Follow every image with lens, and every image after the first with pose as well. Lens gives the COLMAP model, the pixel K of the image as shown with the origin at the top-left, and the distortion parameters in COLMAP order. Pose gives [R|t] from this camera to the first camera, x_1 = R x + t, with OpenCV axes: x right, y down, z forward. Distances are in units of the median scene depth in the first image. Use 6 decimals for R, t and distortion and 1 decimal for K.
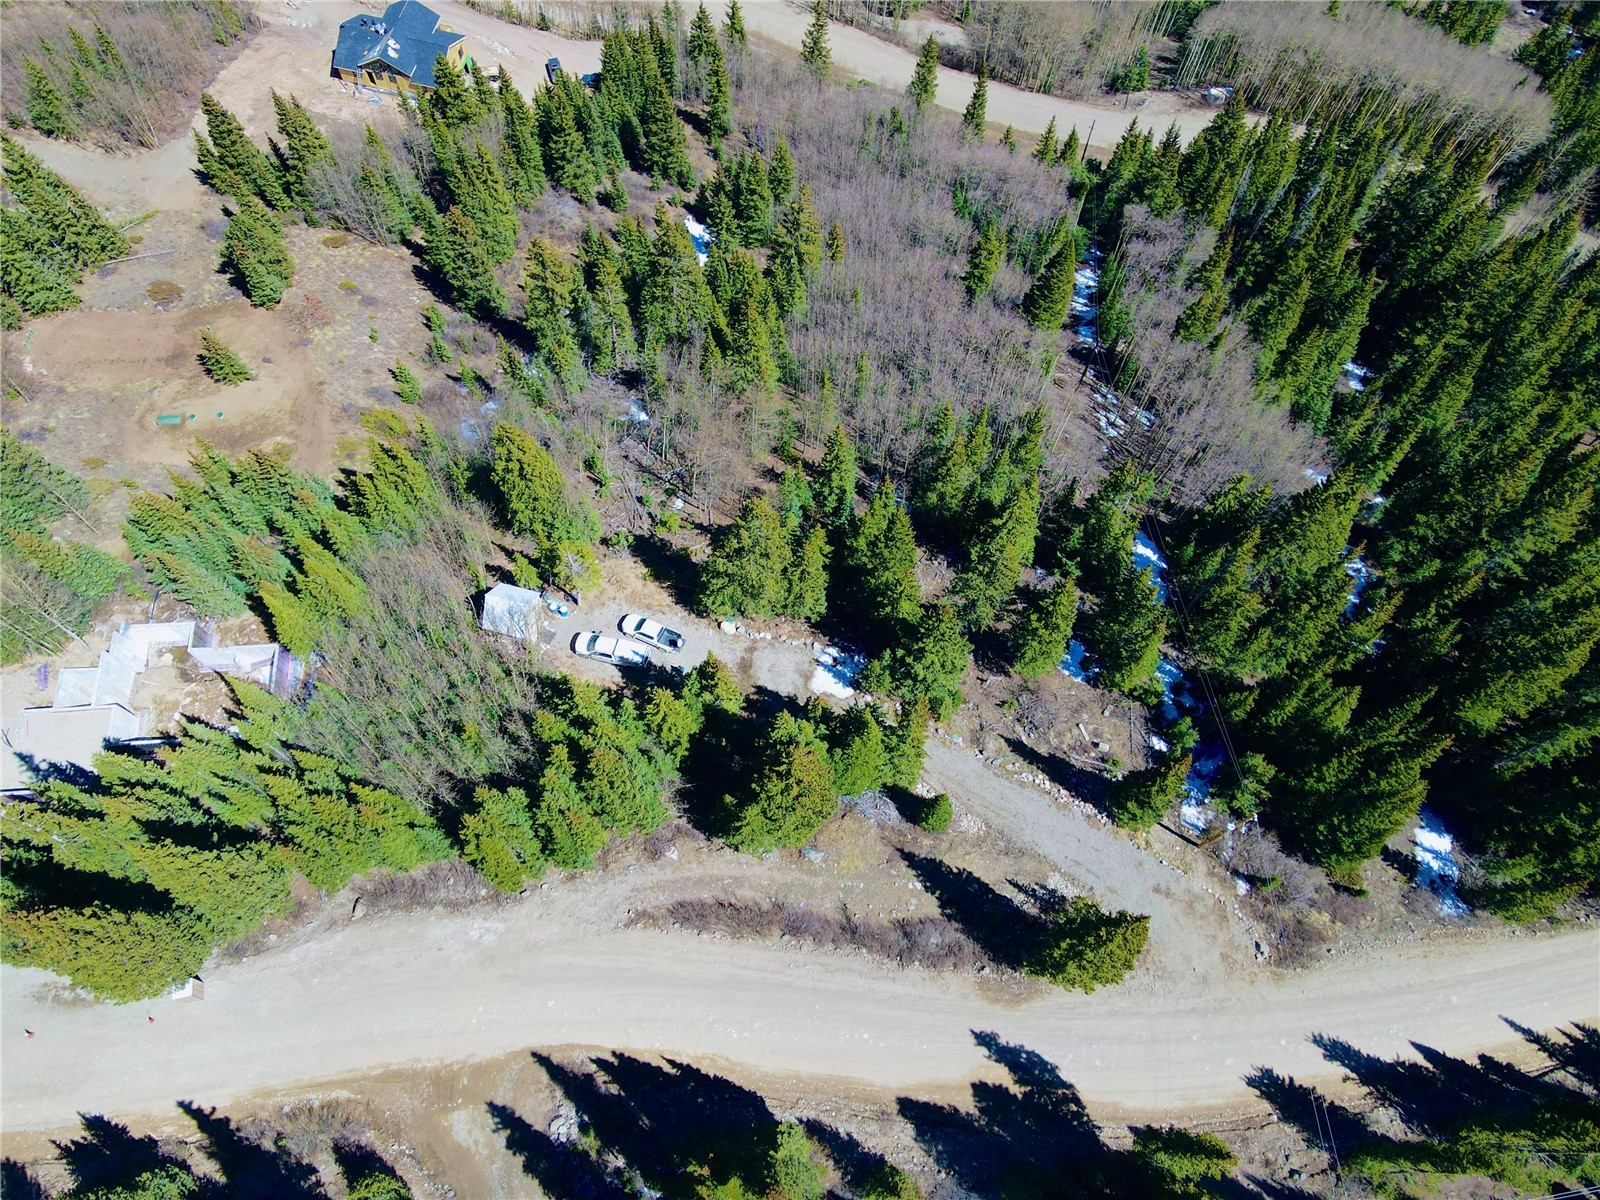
lens RADIAL K [[1207.4, 0, 800.0], [0, 1207.4, 600.0], [0, 0, 1]] dist [0.003735, 0.005683]
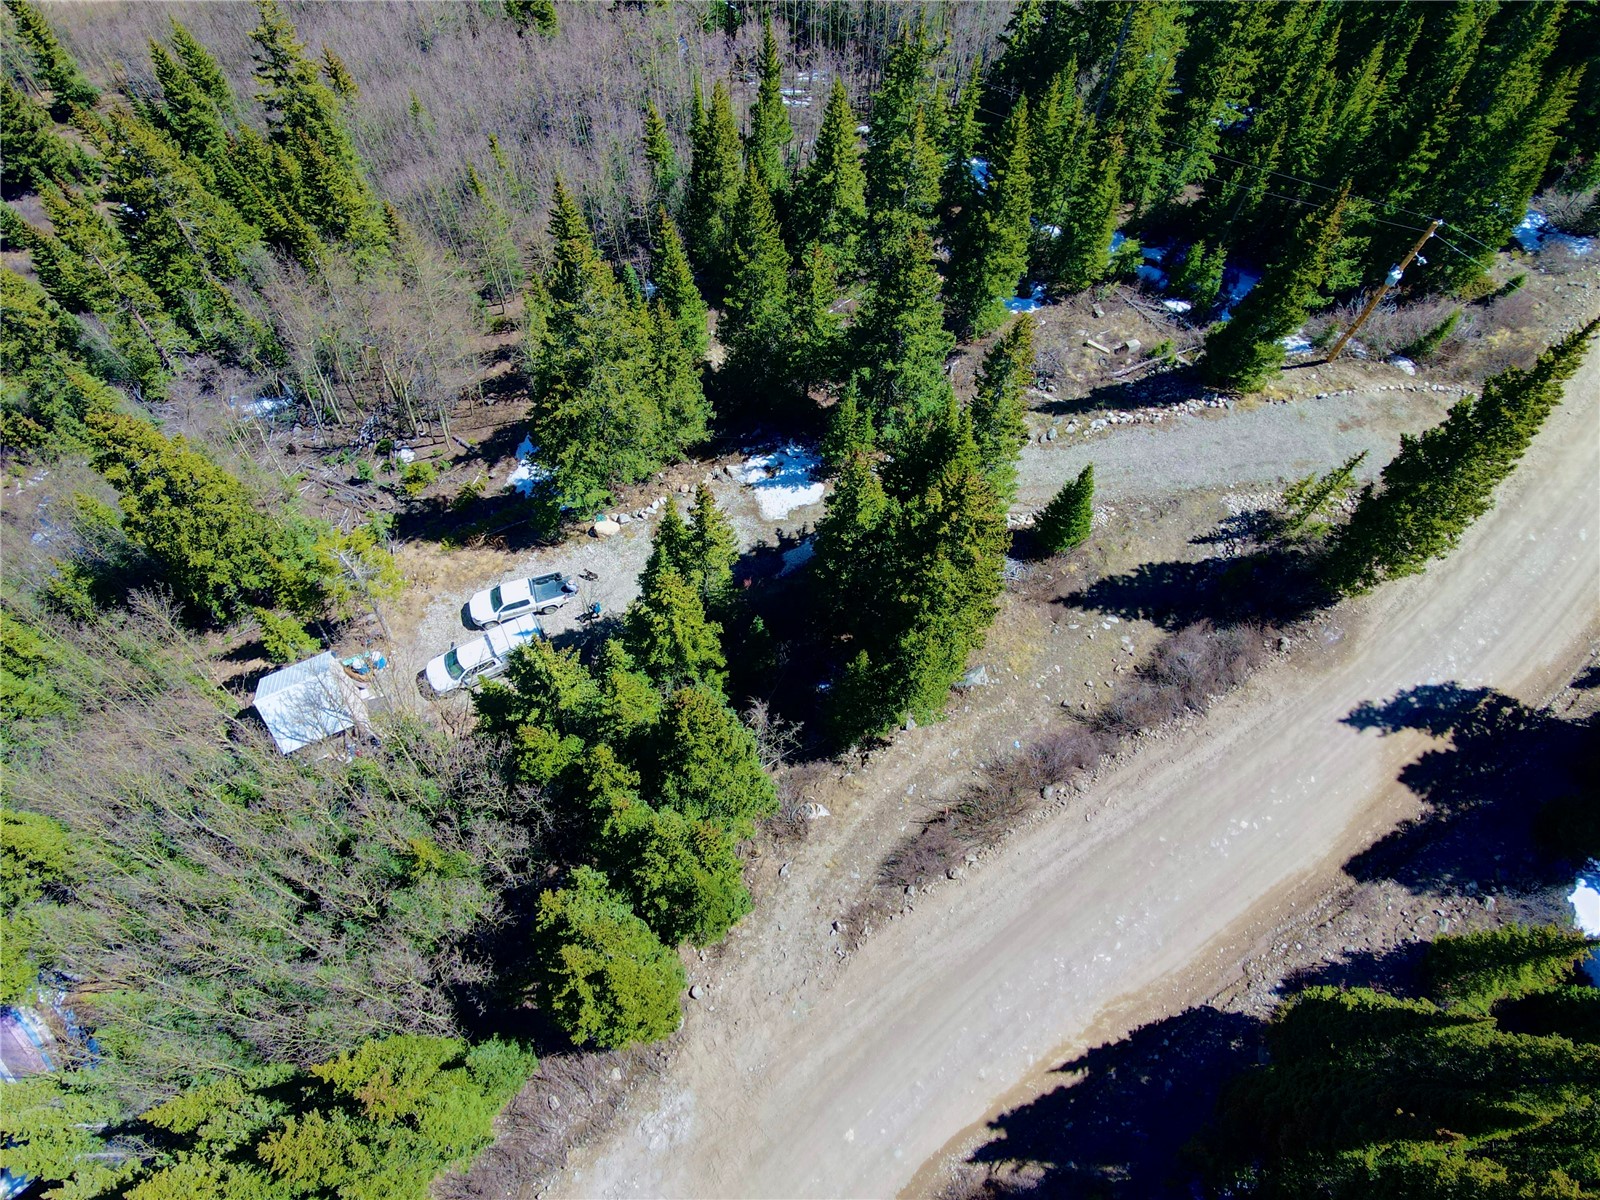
lens RADIAL K [[1207.4, 0, 800.0], [0, 1207.4, 600.0], [0, 0, 1]] dist [0.003735, 0.005683]
pose [[0.761587, -0.596816, 0.252577, -0.192413], [0.594004, 0.798694, 0.096159, 0.060746], [-0.259122, 0.076798, 0.962787, 0.400061]]
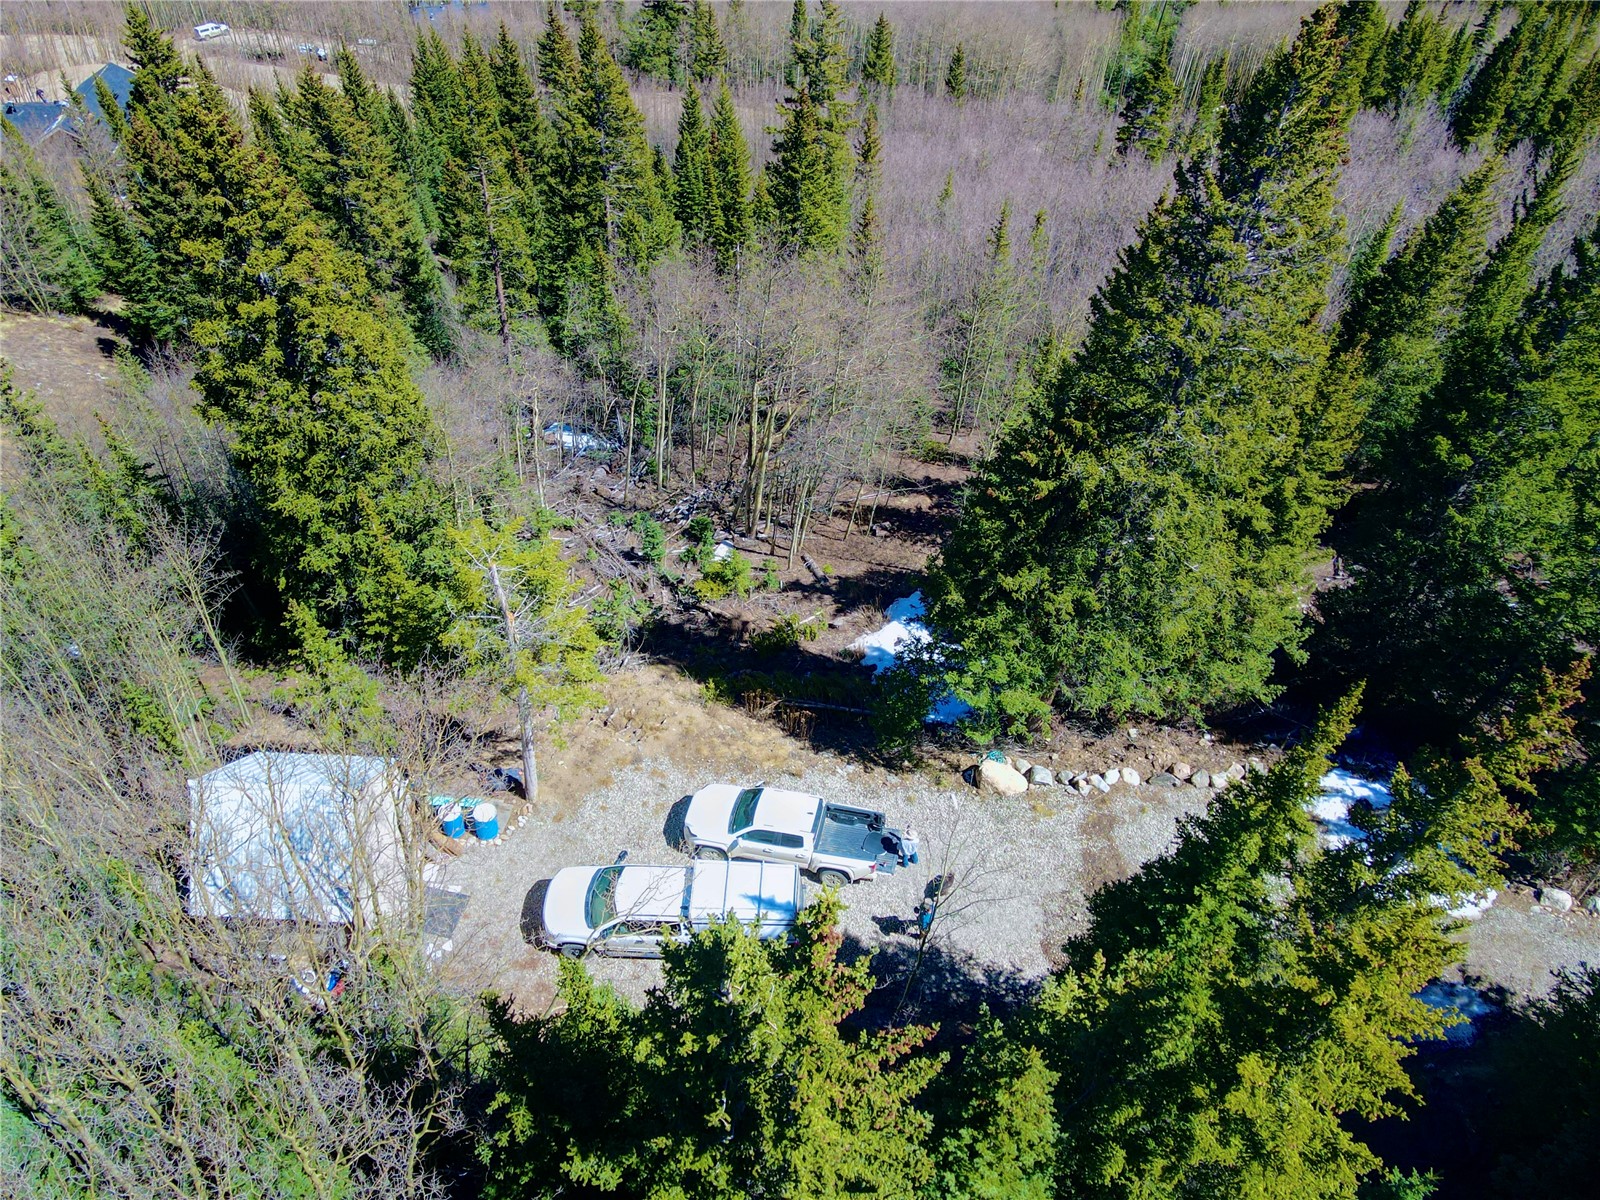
lens RADIAL K [[1207.4, 0, 800.0], [0, 1207.4, 600.0], [0, 0, 1]] dist [0.003735, 0.005683]
pose [[0.976894, -0.163821, 0.137259, -0.171001], [0.195192, 0.945453, -0.260805, 0.058964], [-0.087047, 0.281571, 0.955584, 0.780136]]
